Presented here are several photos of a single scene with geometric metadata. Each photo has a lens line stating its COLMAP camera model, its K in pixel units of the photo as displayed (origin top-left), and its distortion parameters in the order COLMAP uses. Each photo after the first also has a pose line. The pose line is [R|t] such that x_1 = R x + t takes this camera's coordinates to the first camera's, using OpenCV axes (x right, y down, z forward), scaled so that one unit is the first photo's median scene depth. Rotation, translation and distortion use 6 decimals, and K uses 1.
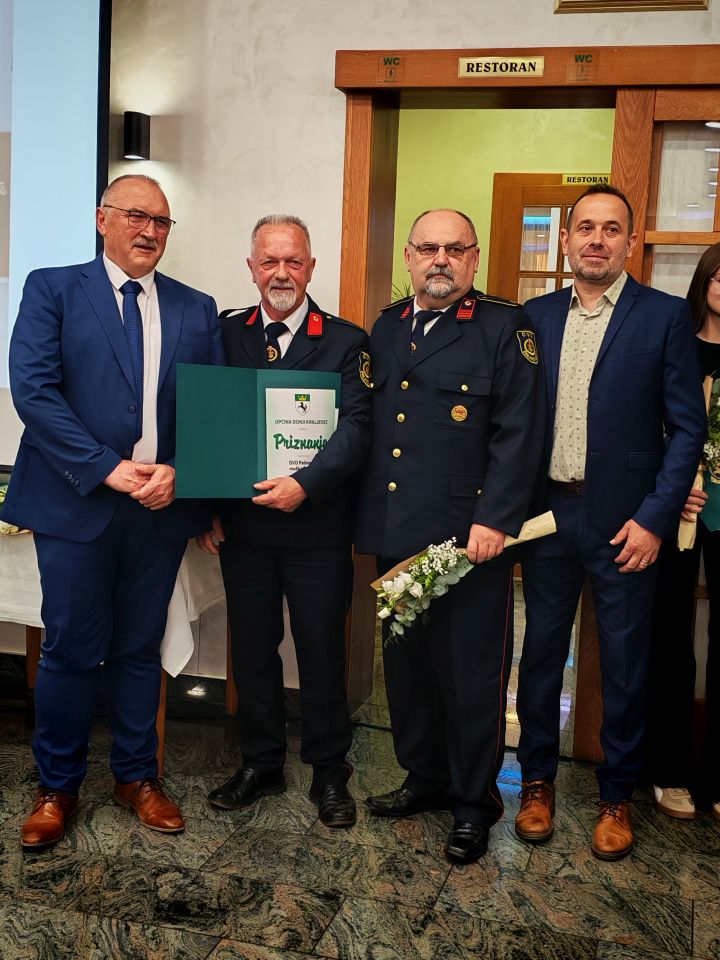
lens RADIAL K [[1277.5, 0, 365.2], [0, 1277.5, 483.0], [0, 0, 1]] dist [0.155881, -0.344278]
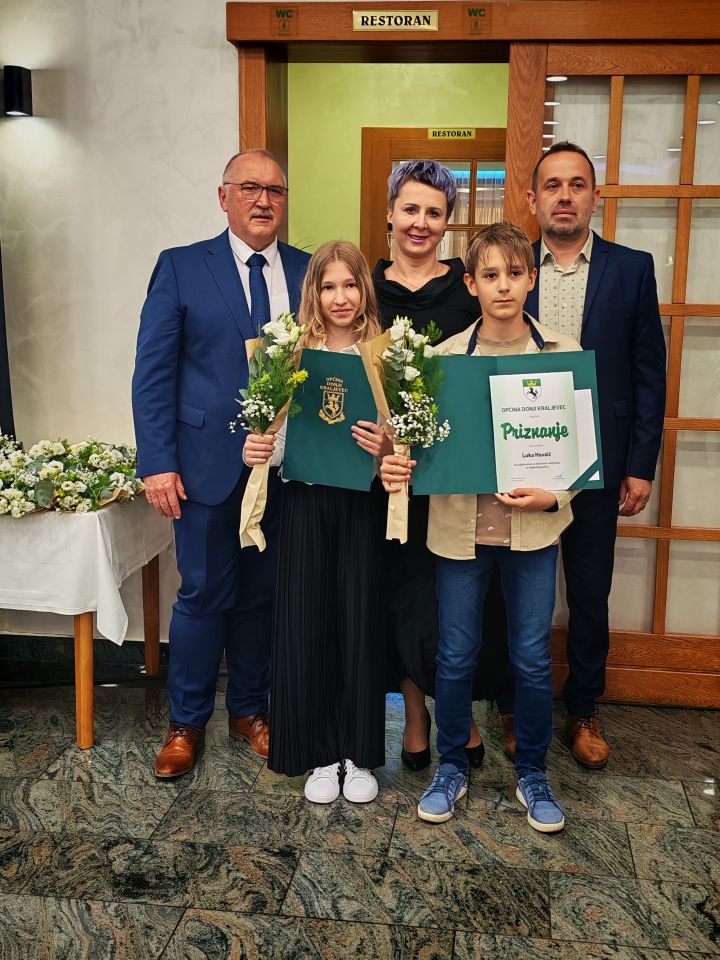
lens RADIAL K [[1200.2, 0, 390.3], [0, 1200.2, 492.2], [0, 0, 1]] dist [0.154490, -0.331440]
pose [[0.988372, -0.051412, 0.143097, -0.064778], [0.043354, 0.997323, 0.058877, -0.014973], [-0.145741, -0.051989, 0.987956, 0.058210]]
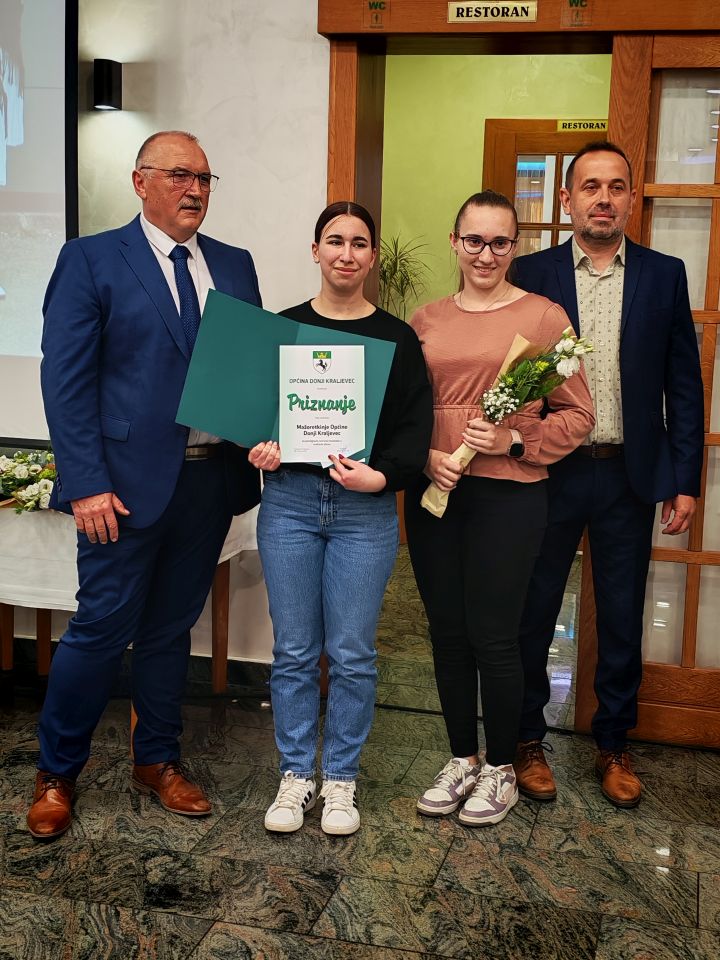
lens RADIAL K [[1370.5, 0, 391.7], [0, 1370.5, 466.9], [0, 0, 1]] dist [0.189175, -0.442109]
pose [[0.999465, -0.012735, 0.030134, -0.005421], [0.012321, 0.999827, 0.013901, -0.000829], [-0.030306, -0.013522, 0.999449, -0.035060]]
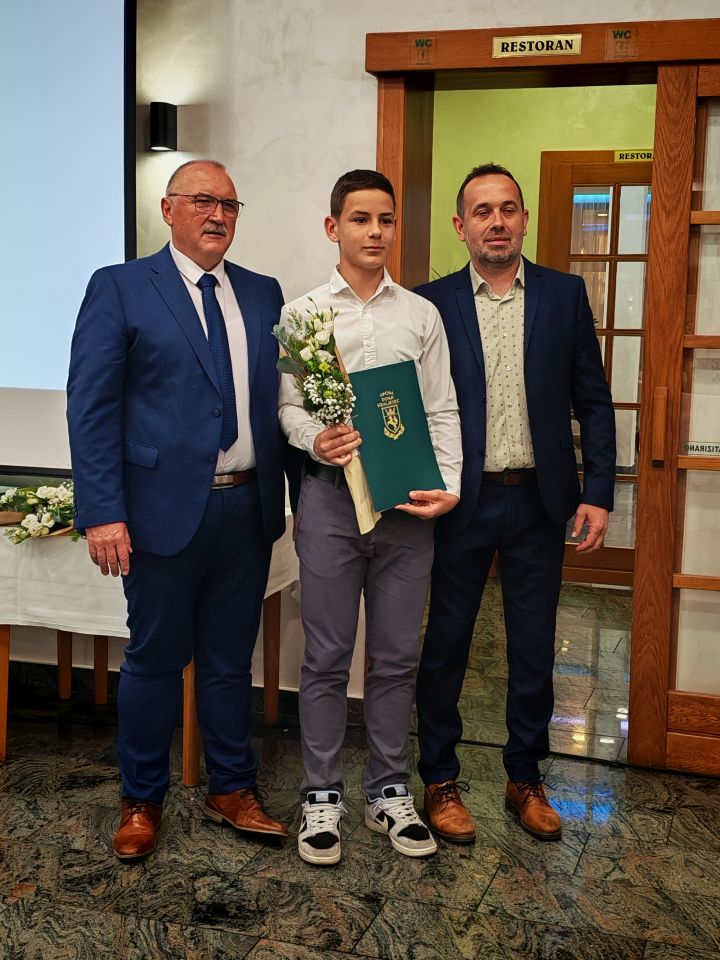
lens RADIAL K [[1408.0, 0, 360.2], [0, 1408.0, 468.9], [0, 0, 1]] dist [0.155883, -0.330605]
pose [[0.999016, -0.017291, -0.040850, 0.013776], [0.016644, 0.999731, -0.016139, 0.011430], [0.041118, 0.015443, 0.999035, -0.077232]]
